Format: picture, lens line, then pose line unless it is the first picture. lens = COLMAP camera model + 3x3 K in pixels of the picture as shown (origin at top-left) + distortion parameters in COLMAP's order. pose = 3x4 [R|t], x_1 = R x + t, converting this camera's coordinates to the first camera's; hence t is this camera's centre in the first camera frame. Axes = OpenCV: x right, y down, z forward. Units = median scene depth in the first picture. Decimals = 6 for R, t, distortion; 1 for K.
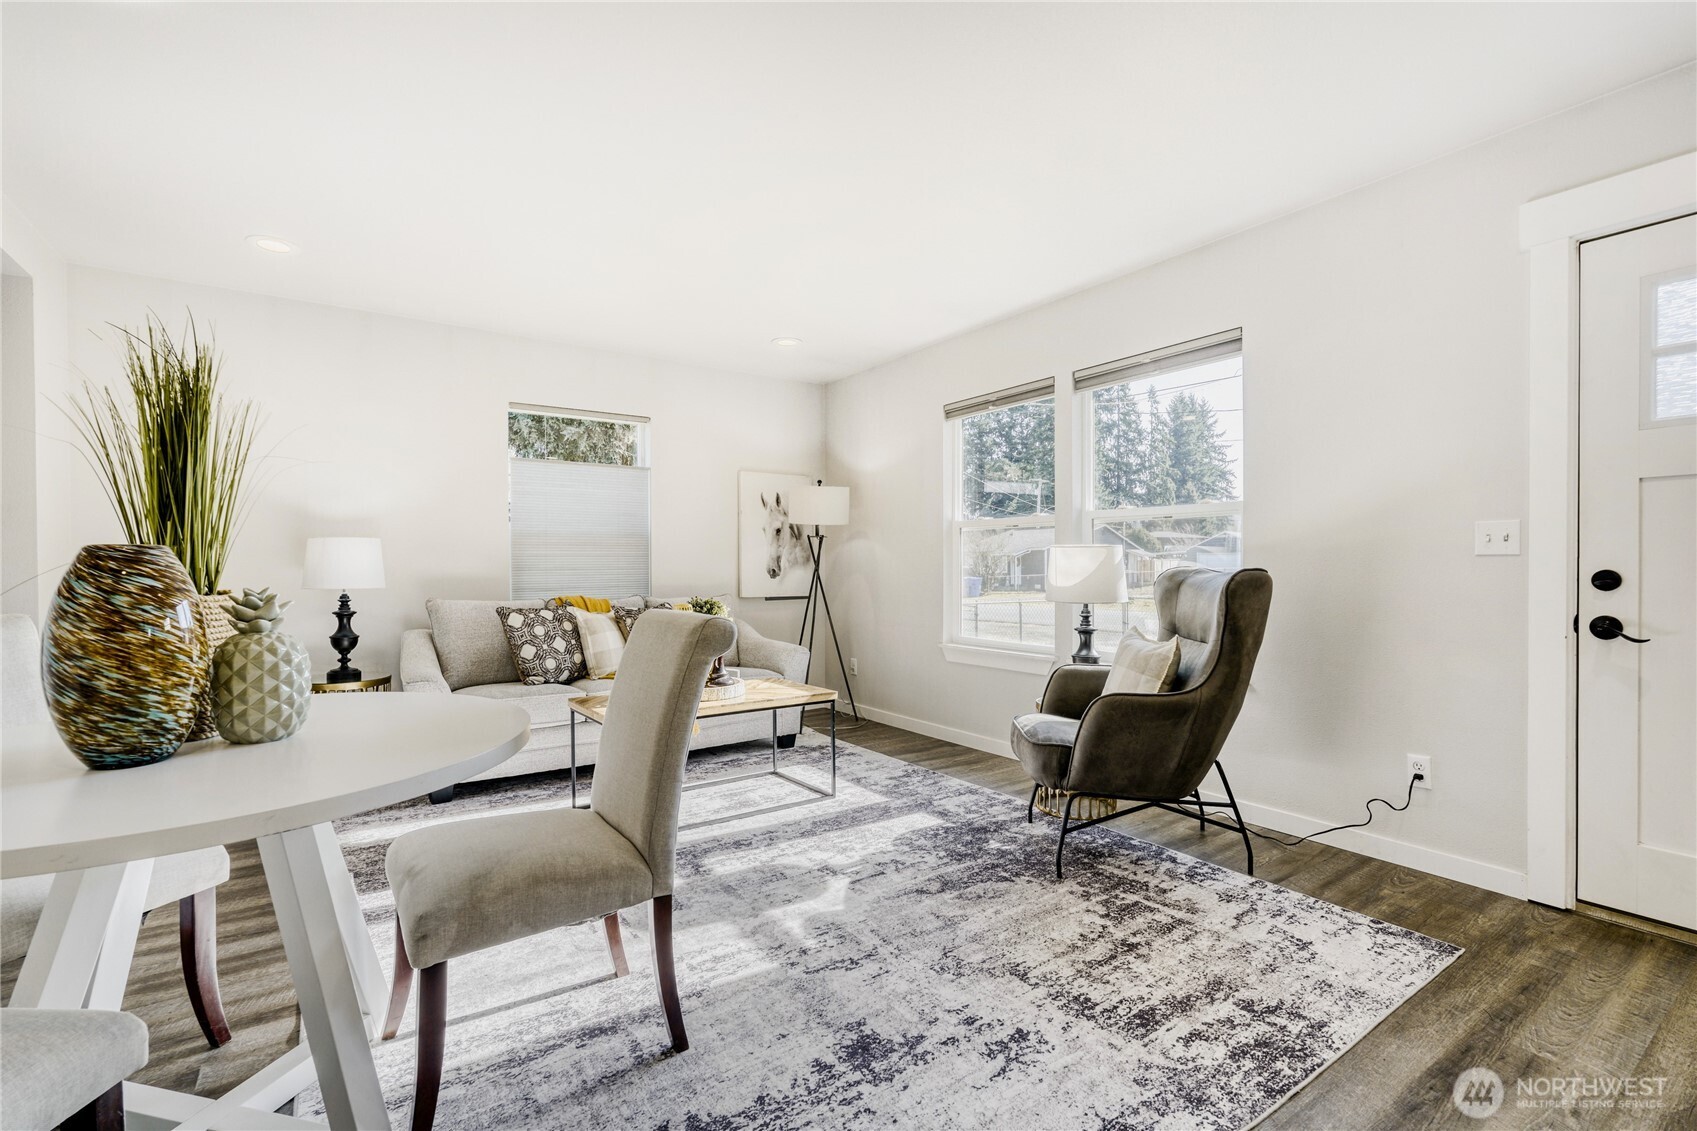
lens RADIAL K [[762.8, 0, 851.0], [0, 762.8, 576.9], [0, 0, 1]] dist [-0.017057, 0.009682]
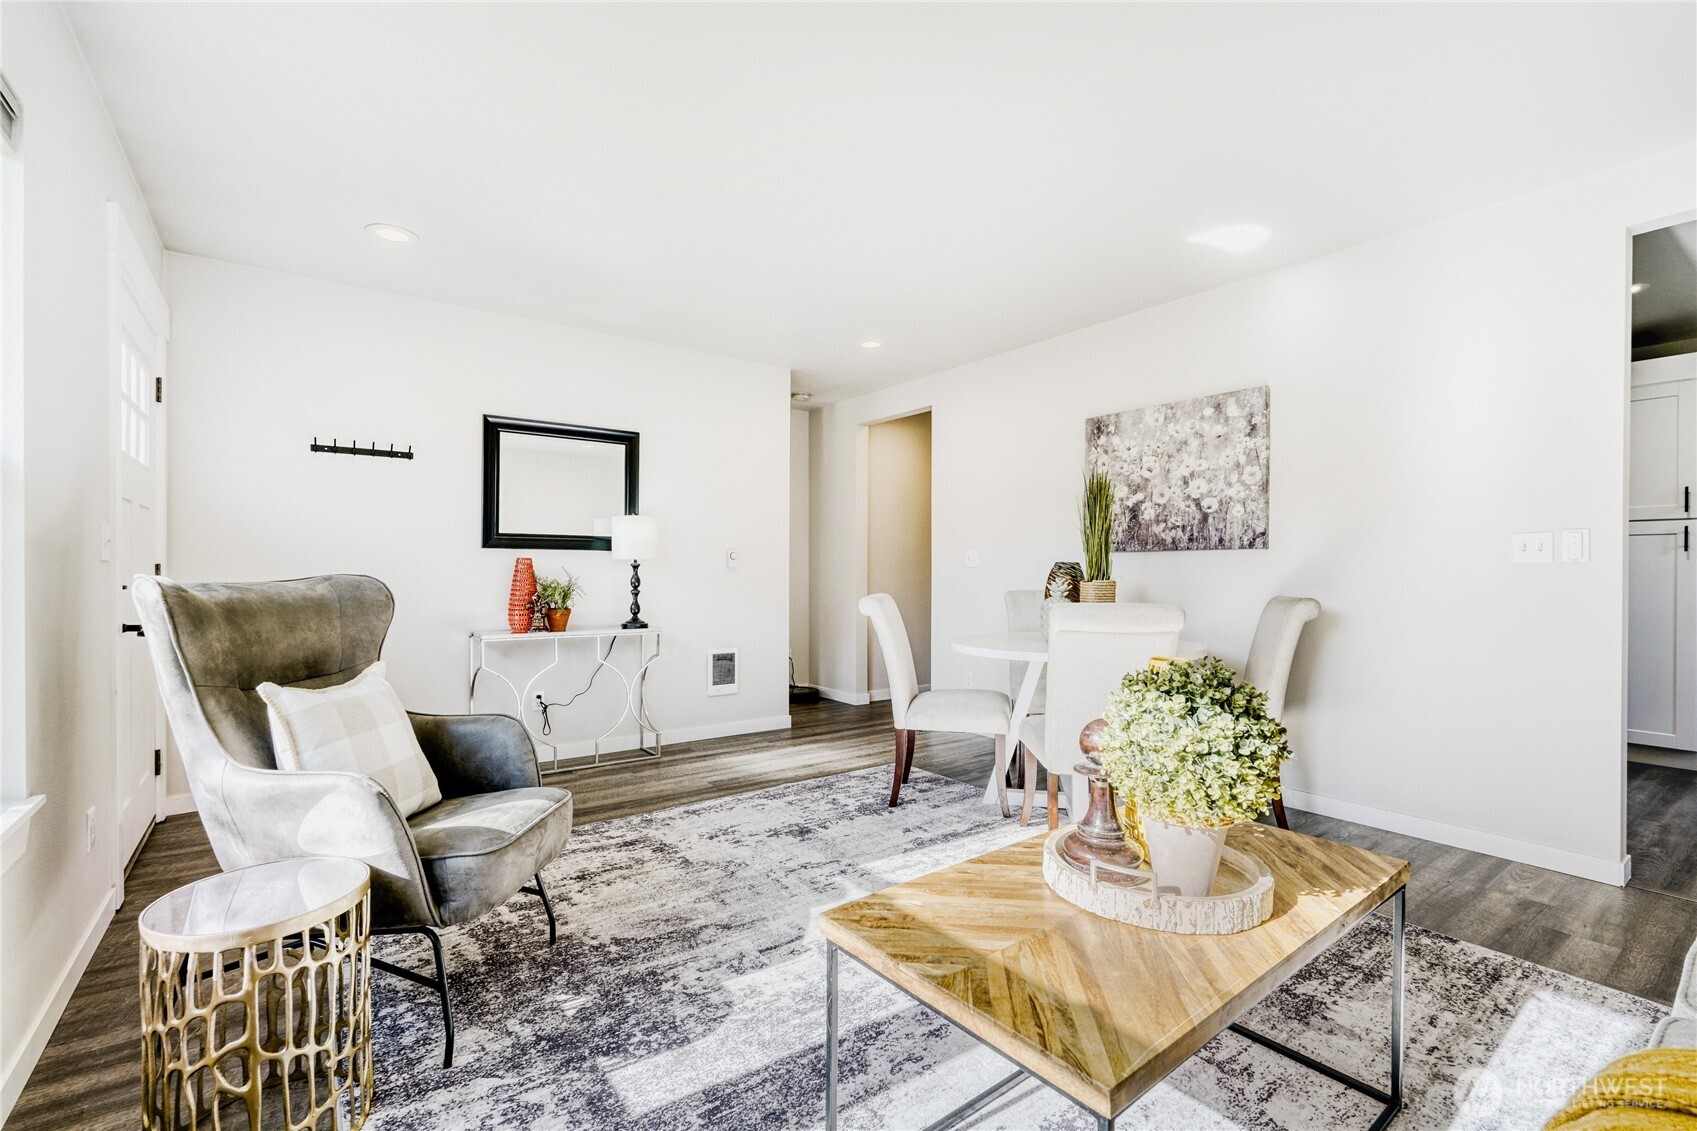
lens RADIAL K [[762.8, 0, 851.0], [0, 762.8, 576.9], [0, 0, 1]] dist [-0.017057, 0.009682]
pose [[-0.999480, 0.002589, -0.032150, -0.031198], [0.001761, 0.999666, 0.025765, -0.032004], [0.032206, 0.025695, -0.999151, 1.953865]]
